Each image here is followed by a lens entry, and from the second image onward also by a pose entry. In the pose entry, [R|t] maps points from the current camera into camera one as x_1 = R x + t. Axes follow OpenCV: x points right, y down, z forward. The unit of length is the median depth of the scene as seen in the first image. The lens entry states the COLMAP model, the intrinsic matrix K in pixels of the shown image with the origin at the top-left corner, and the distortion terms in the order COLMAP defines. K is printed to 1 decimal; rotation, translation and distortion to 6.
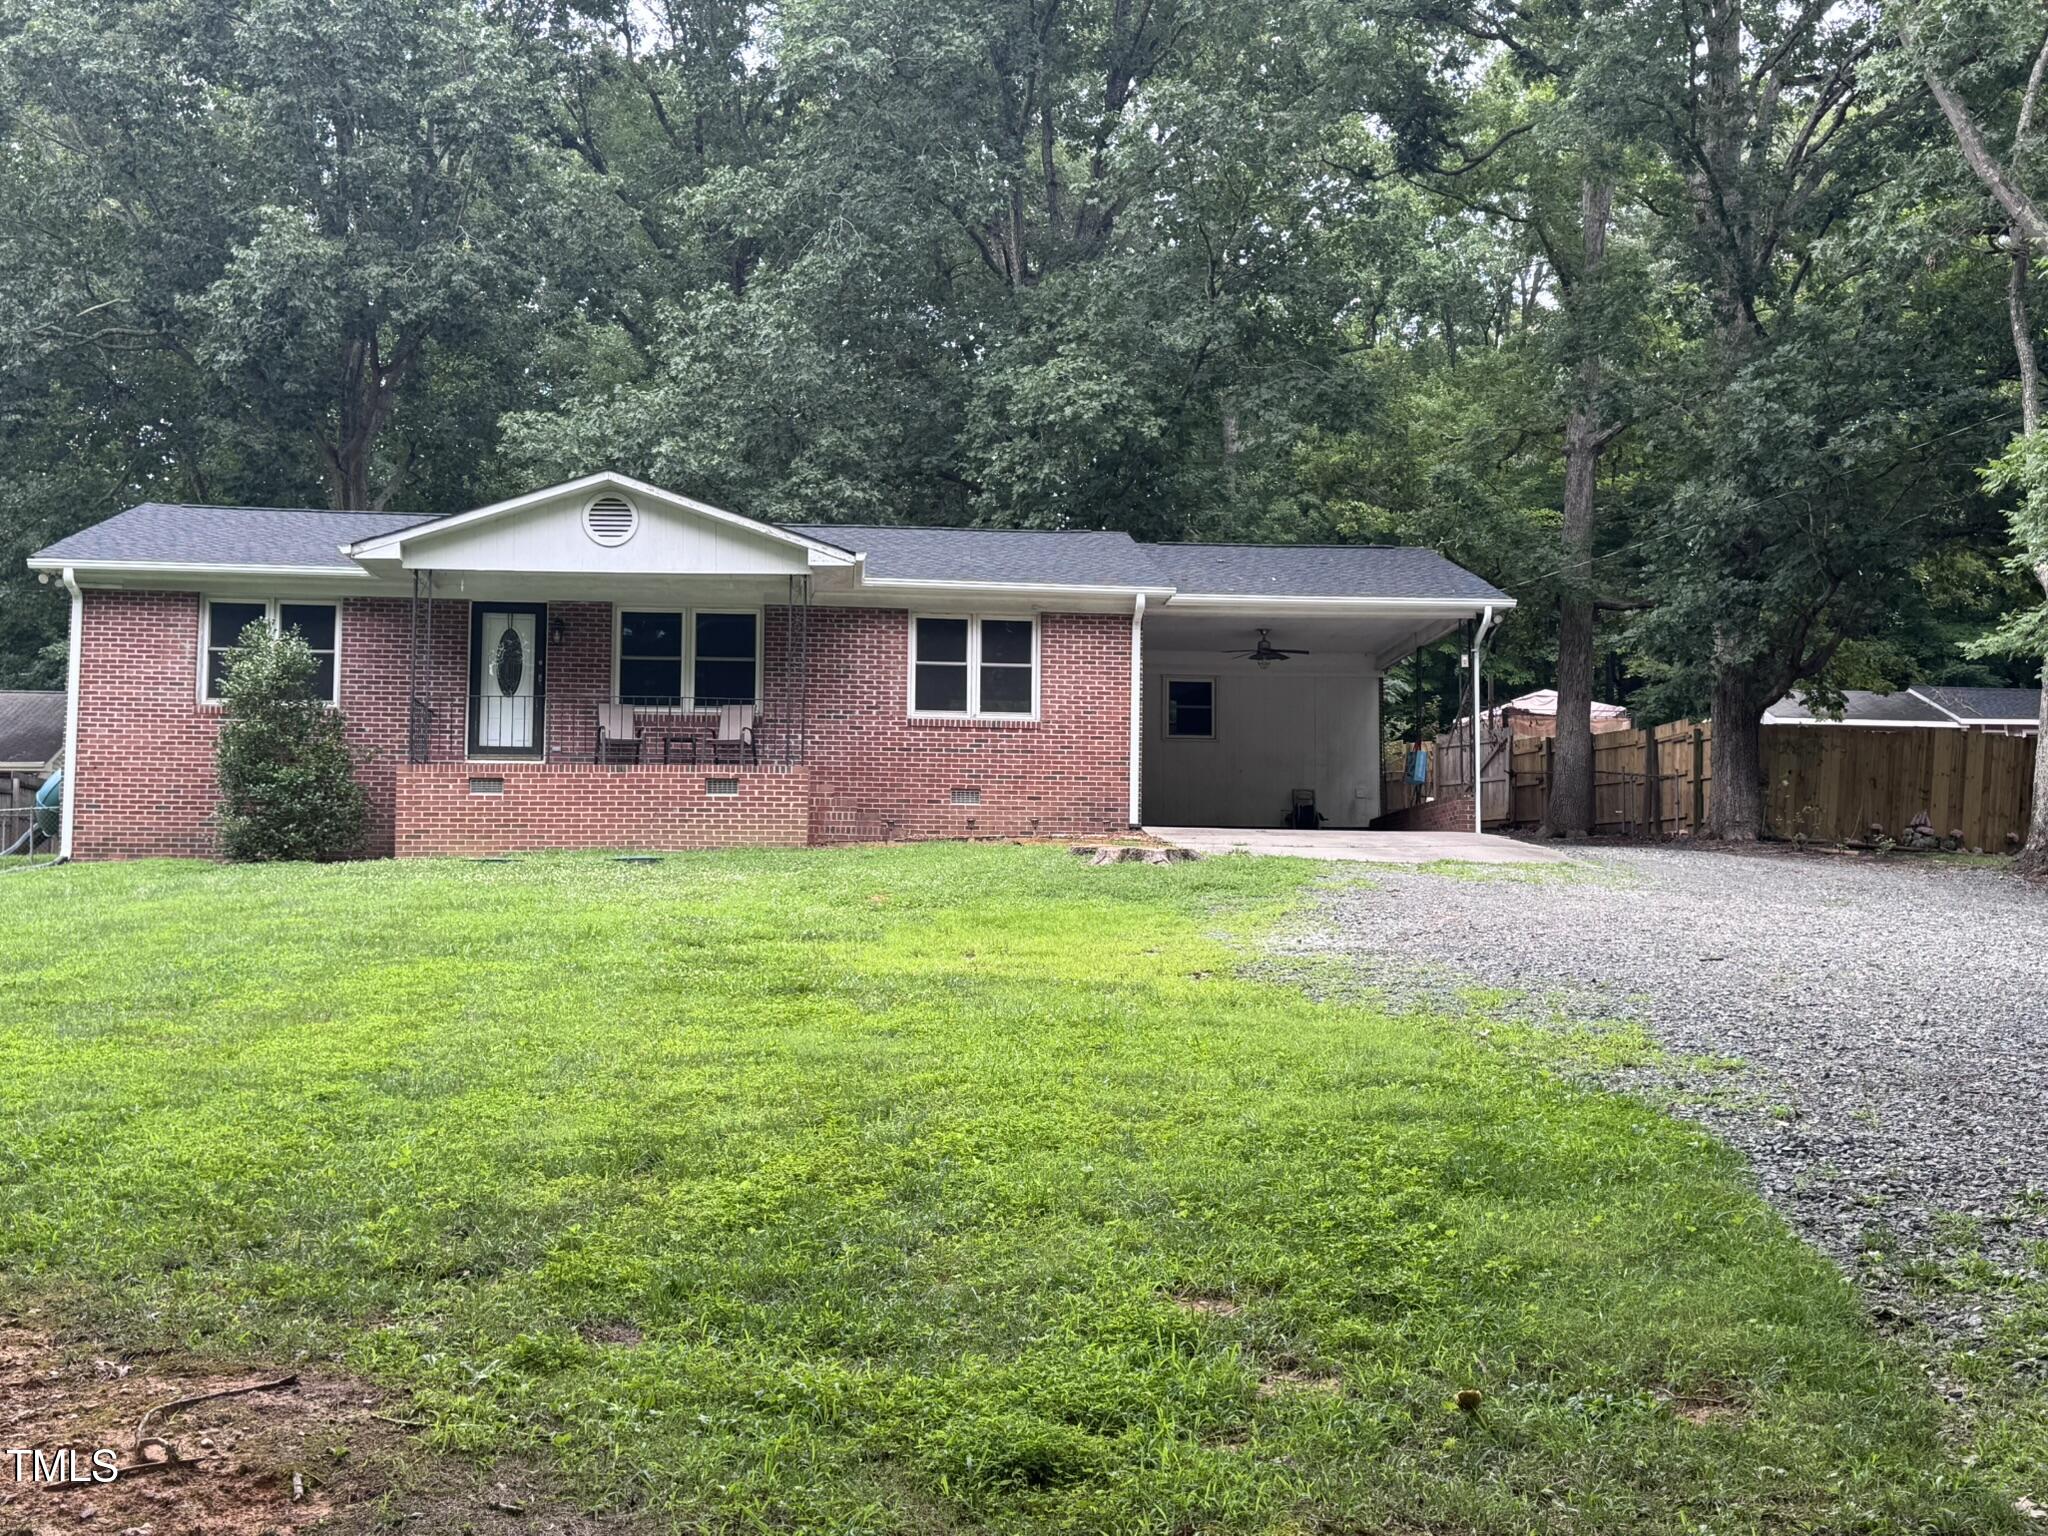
lens RADIAL K [[2368.2, 0, 1024.0], [0, 2368.2, 768.0], [0, 0, 1]] dist [0.199036, -0.501095]
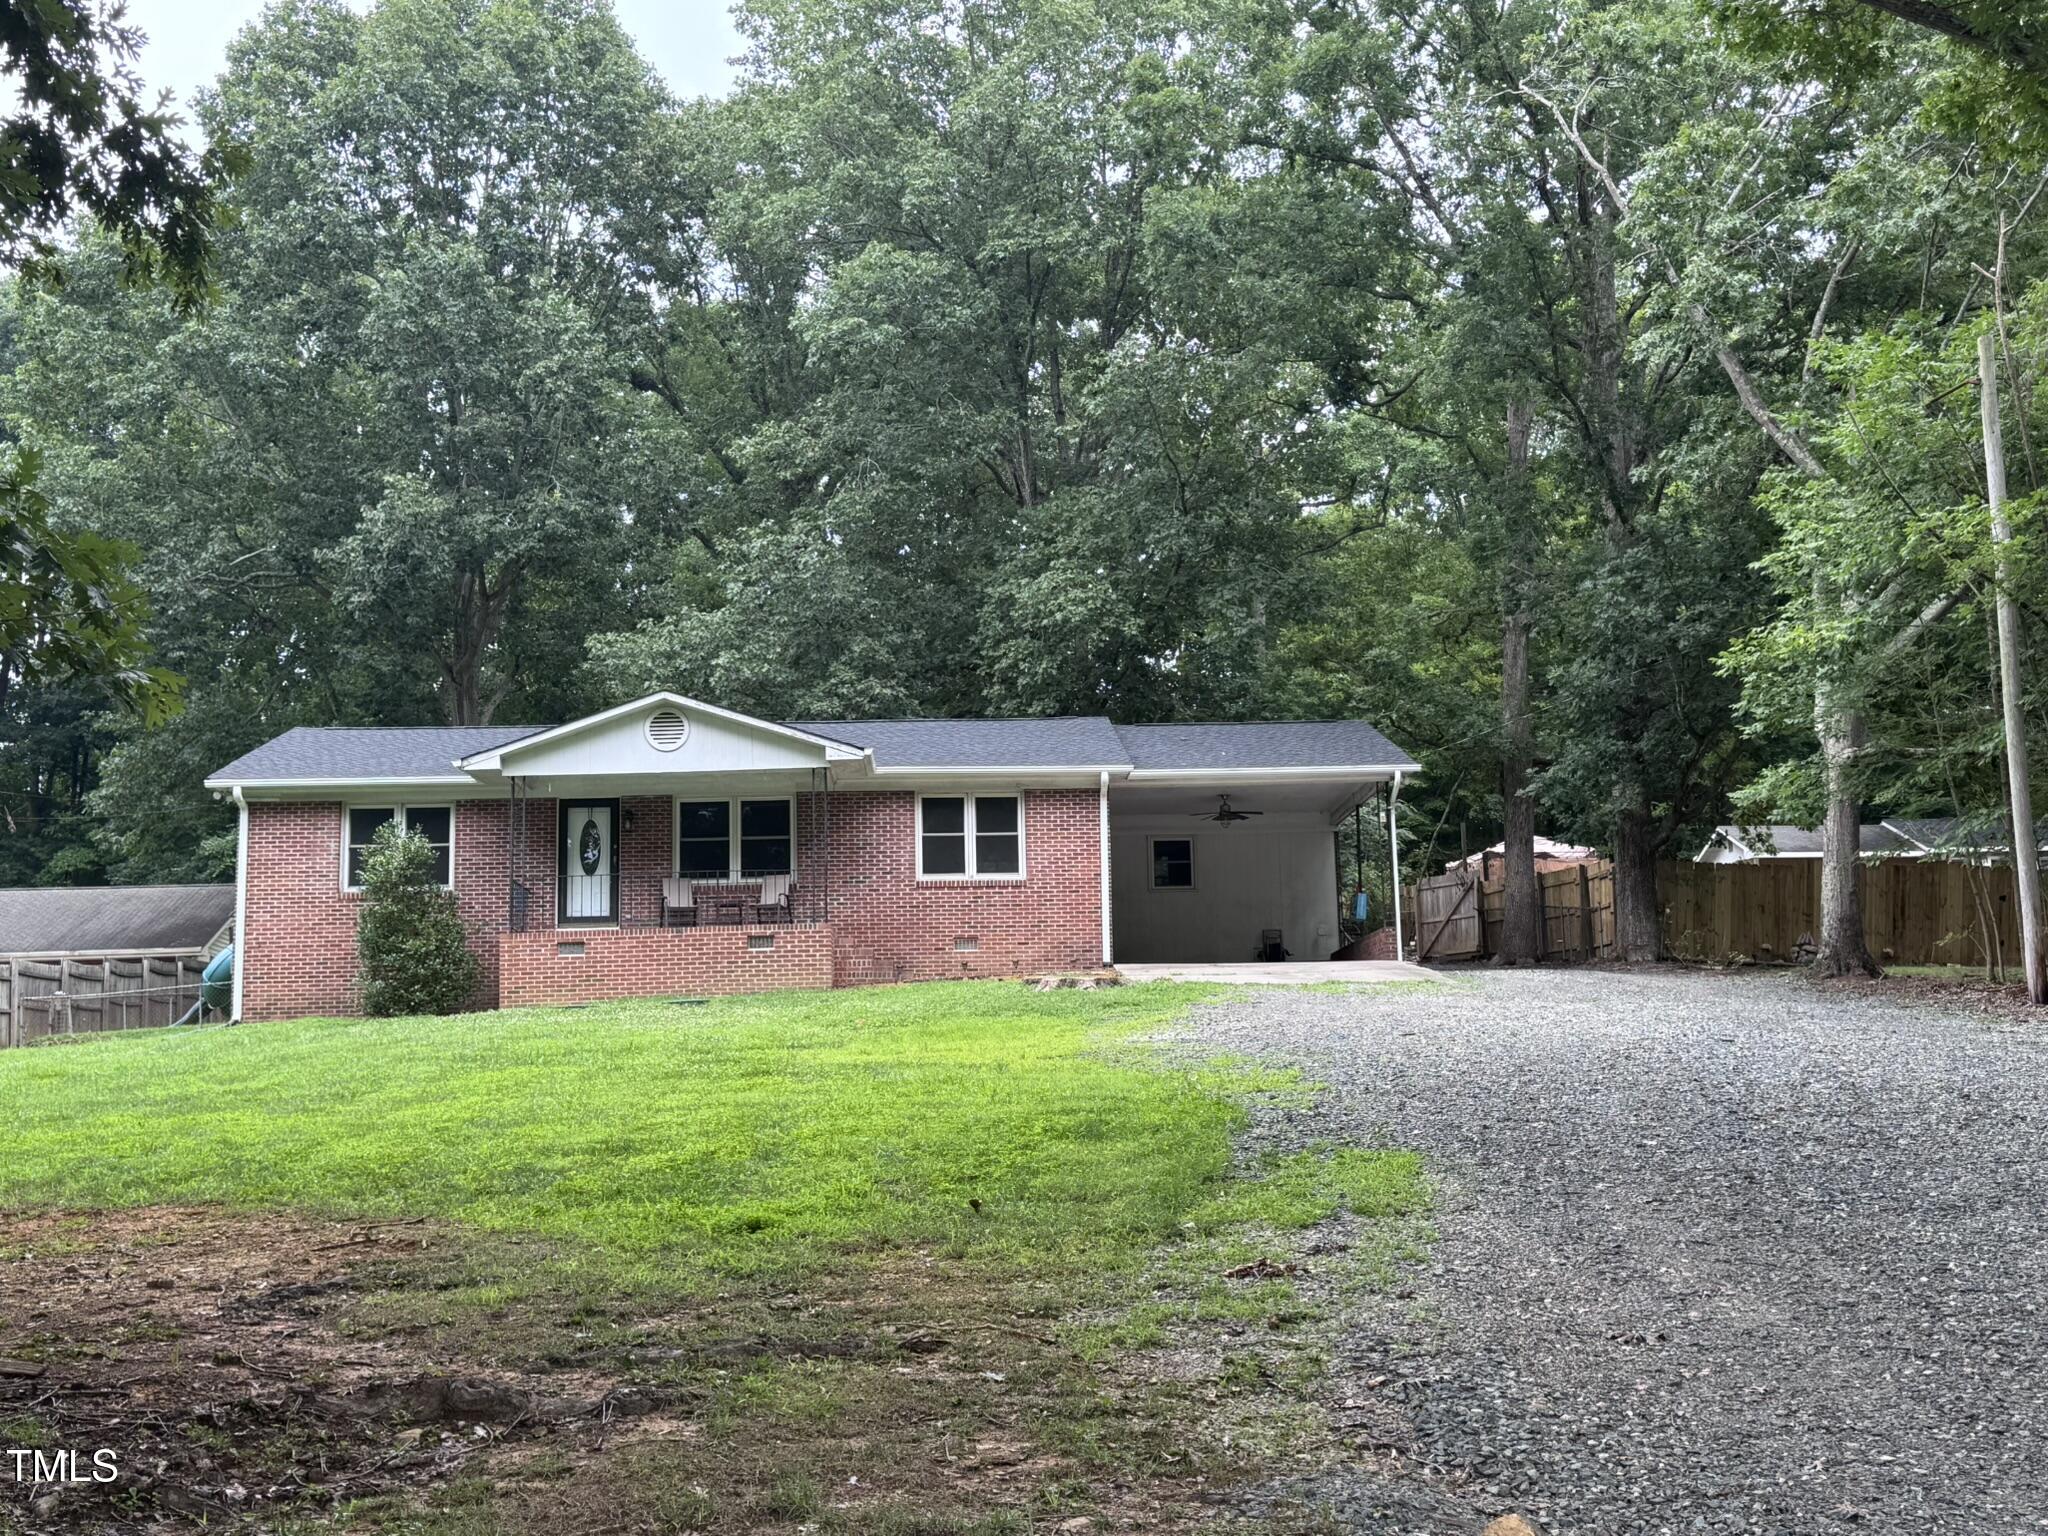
lens RADIAL K [[2368.2, 0, 1024.0], [0, 2368.2, 768.0], [0, 0, 1]] dist [0.199036, -0.501095]
pose [[0.998254, -0.037384, -0.045736, 0.062807], [0.034290, 0.997187, -0.066650, 0.004136], [0.048099, 0.064965, 0.996728, -0.206080]]
